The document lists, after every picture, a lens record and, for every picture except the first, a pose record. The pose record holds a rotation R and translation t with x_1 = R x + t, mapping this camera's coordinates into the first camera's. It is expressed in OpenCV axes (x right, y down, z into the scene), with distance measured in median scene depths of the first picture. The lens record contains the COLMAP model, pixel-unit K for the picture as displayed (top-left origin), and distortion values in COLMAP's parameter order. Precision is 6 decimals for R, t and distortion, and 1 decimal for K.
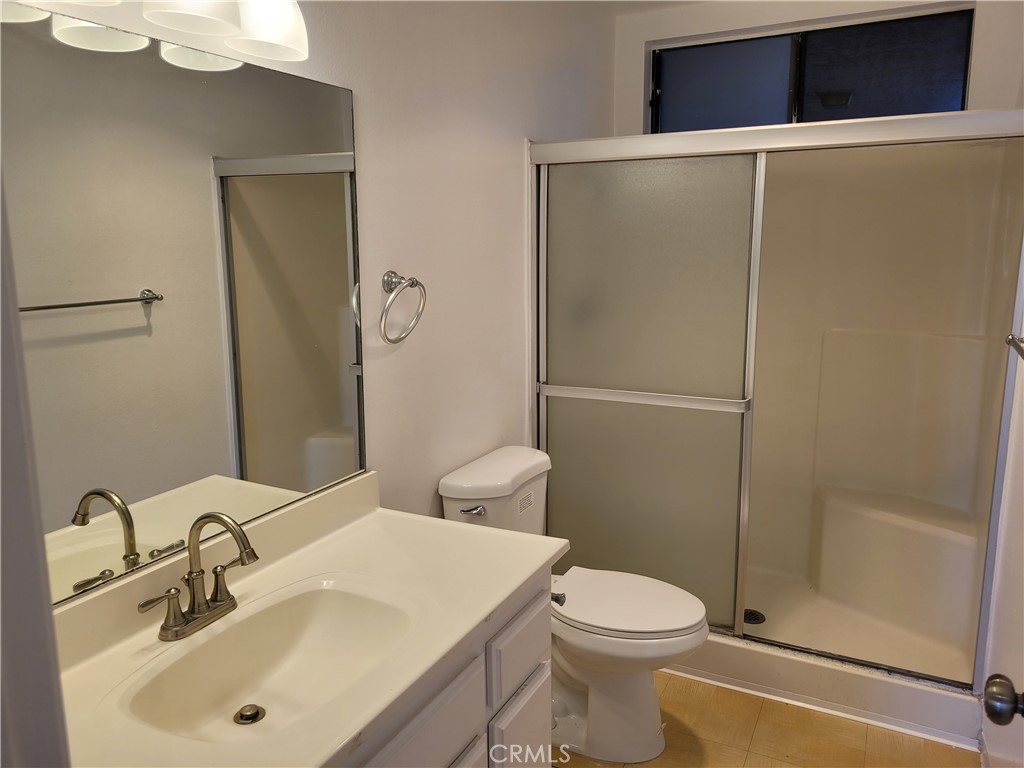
lens RADIAL K [[783.1, 0, 512.4], [0, 783.1, 382.6], [0, 0, 1]] dist [0.051383, -0.013115]
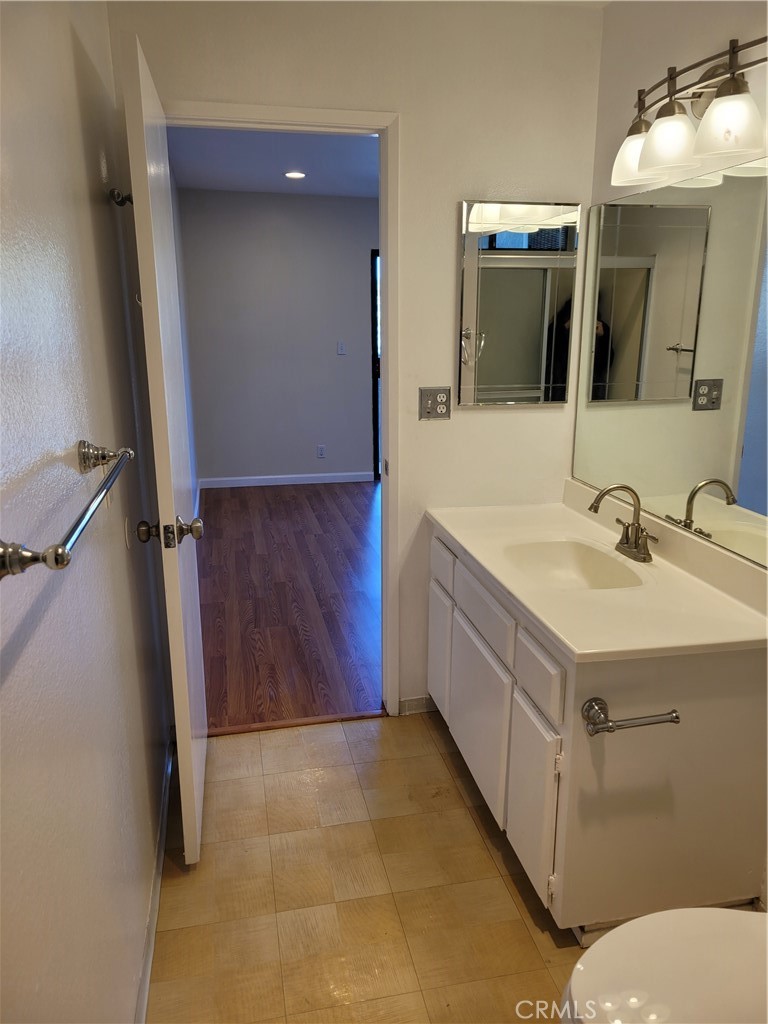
lens RADIAL K [[783.1, 0, 385.1], [0, 783.1, 512.9], [0, 0, 1]] dist [0.051383, -0.013115]
pose [[-0.781075, 0.164808, -0.602295, 0.981048], [-0.109627, 0.913369, 0.392096, -0.362098], [0.614738, 0.372285, -0.695342, 1.821518]]
